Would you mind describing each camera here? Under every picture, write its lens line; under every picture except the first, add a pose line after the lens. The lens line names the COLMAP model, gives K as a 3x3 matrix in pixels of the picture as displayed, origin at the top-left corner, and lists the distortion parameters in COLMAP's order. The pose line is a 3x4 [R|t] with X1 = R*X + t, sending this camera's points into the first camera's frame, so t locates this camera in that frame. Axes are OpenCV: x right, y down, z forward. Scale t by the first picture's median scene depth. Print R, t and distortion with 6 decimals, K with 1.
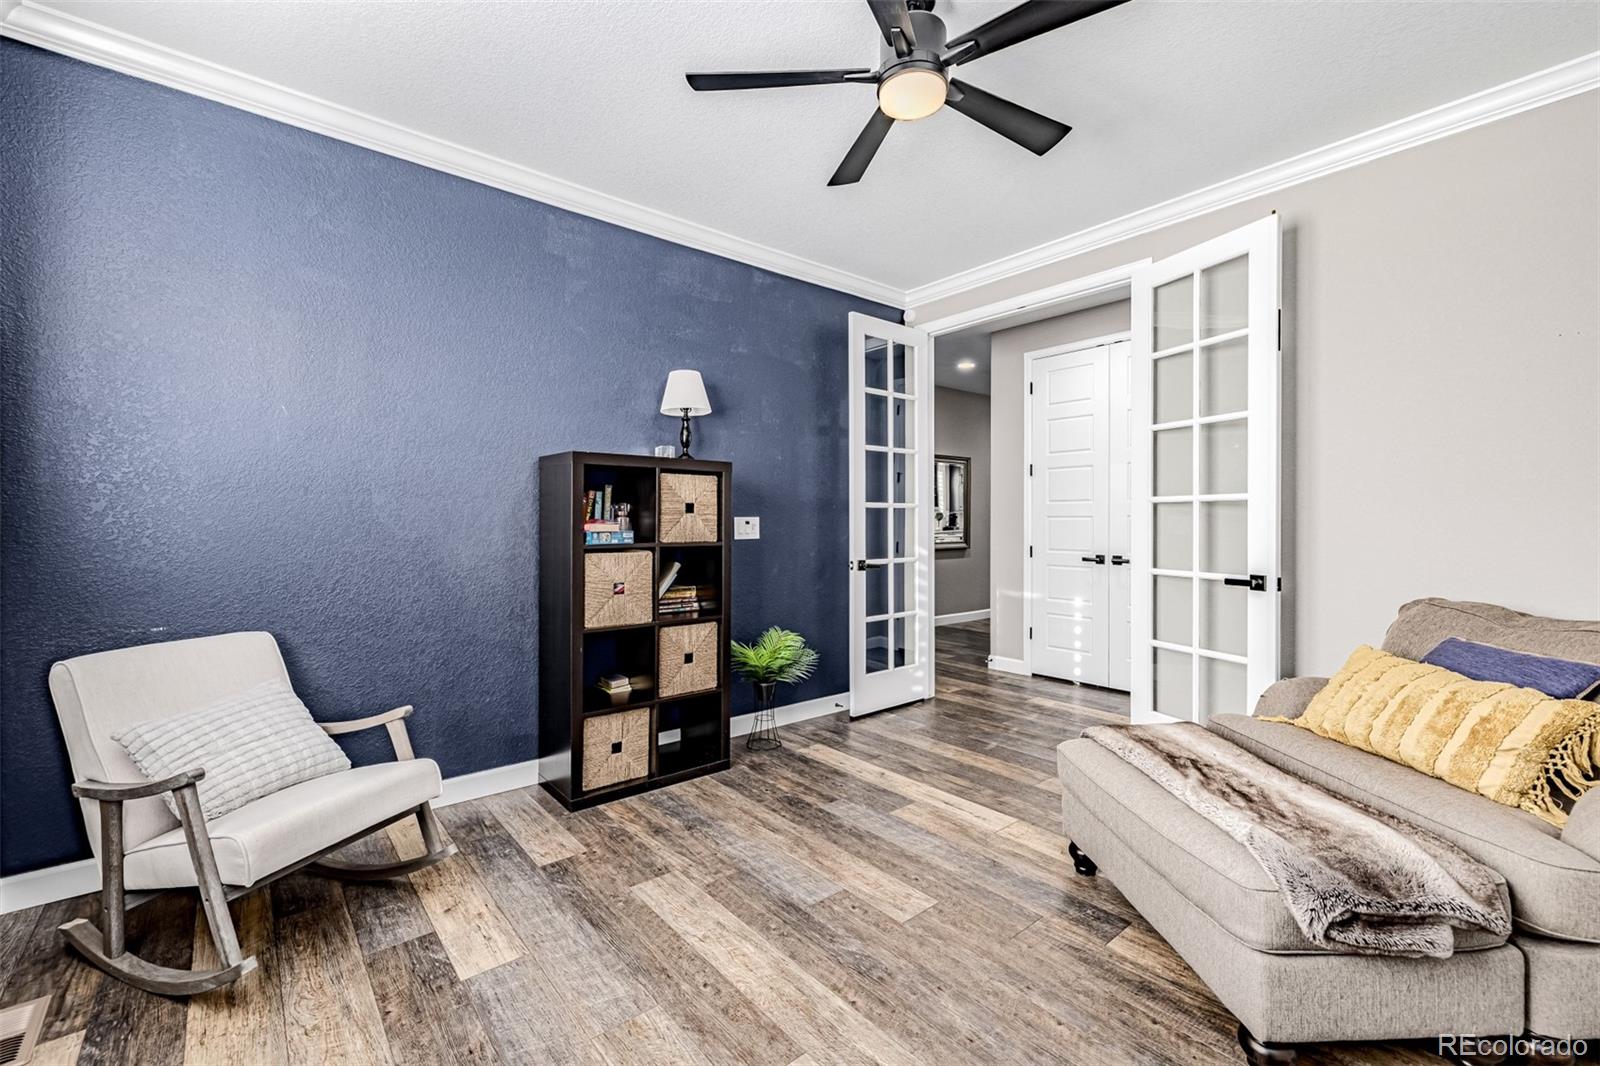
lens RADIAL K [[673.8, 0, 801.0], [0, 673.8, 526.5], [0, 0, 1]] dist [0.000416, -0.000497]
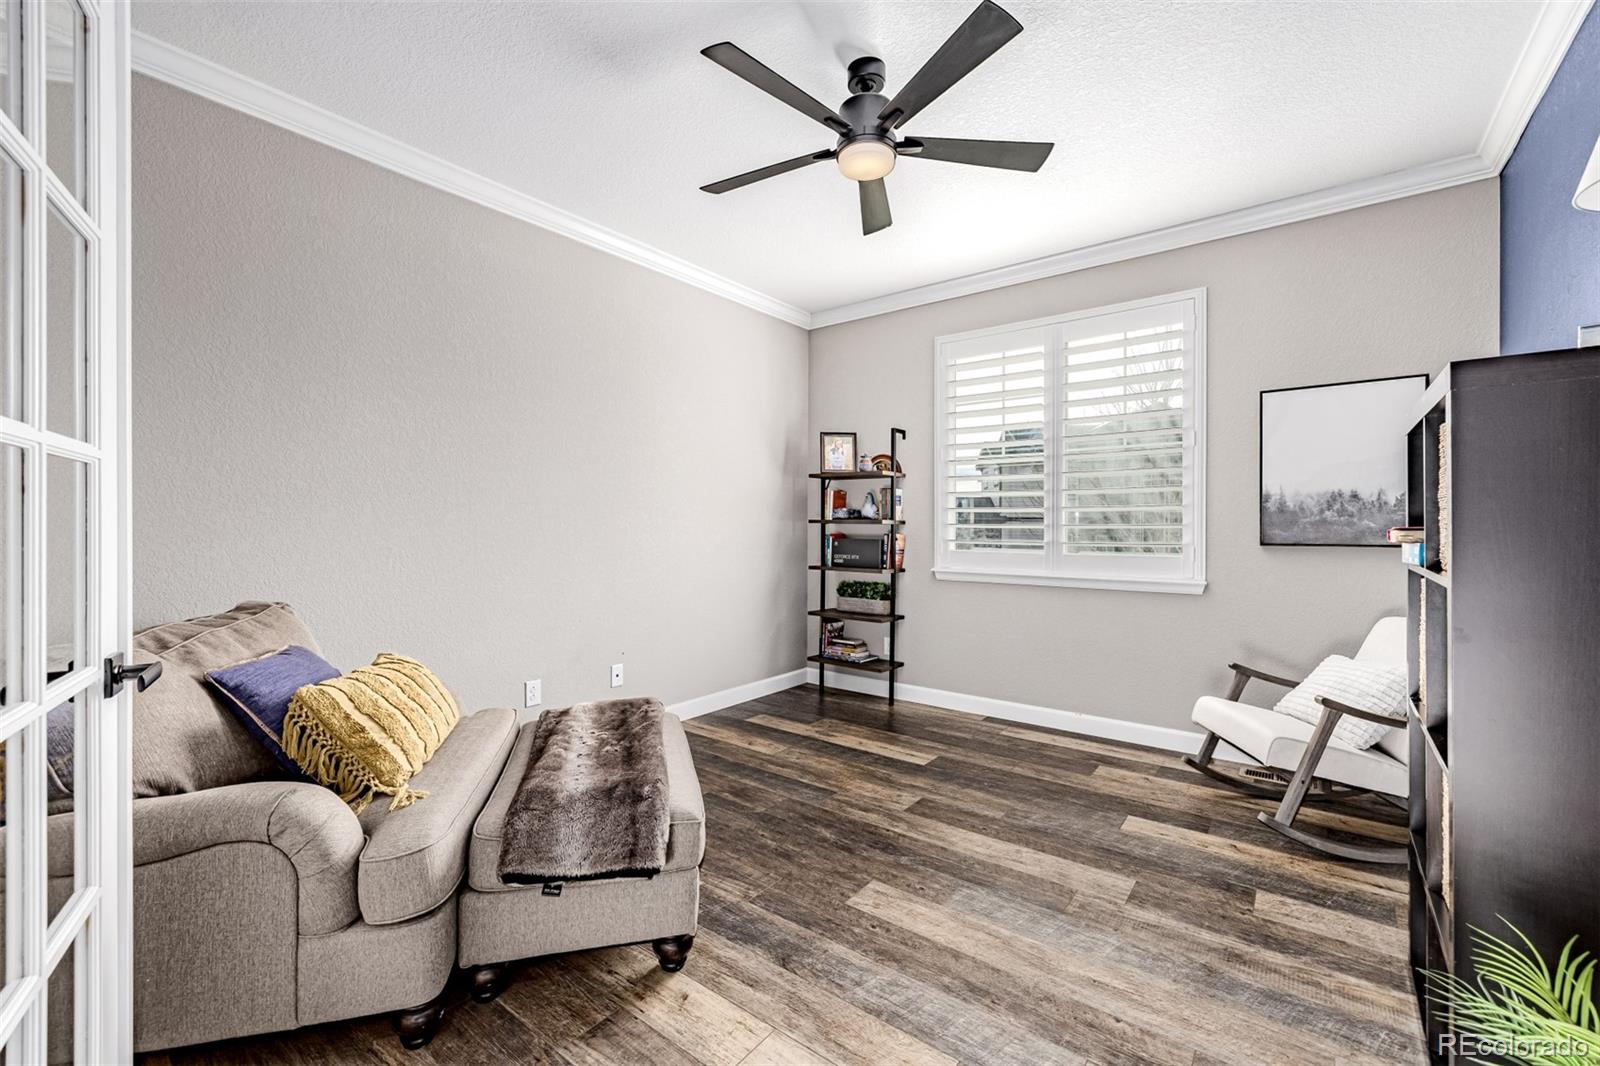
lens RADIAL K [[673.8, 0, 798.4], [0, 673.8, 524.9], [0, 0, 1]] dist [0.000416, -0.000497]
pose [[-0.977327, 0.000089, -0.211737, 0.483069], [-0.002097, 0.999947, 0.010103, -0.017130], [0.211727, 0.010318, -0.977274, 1.950366]]
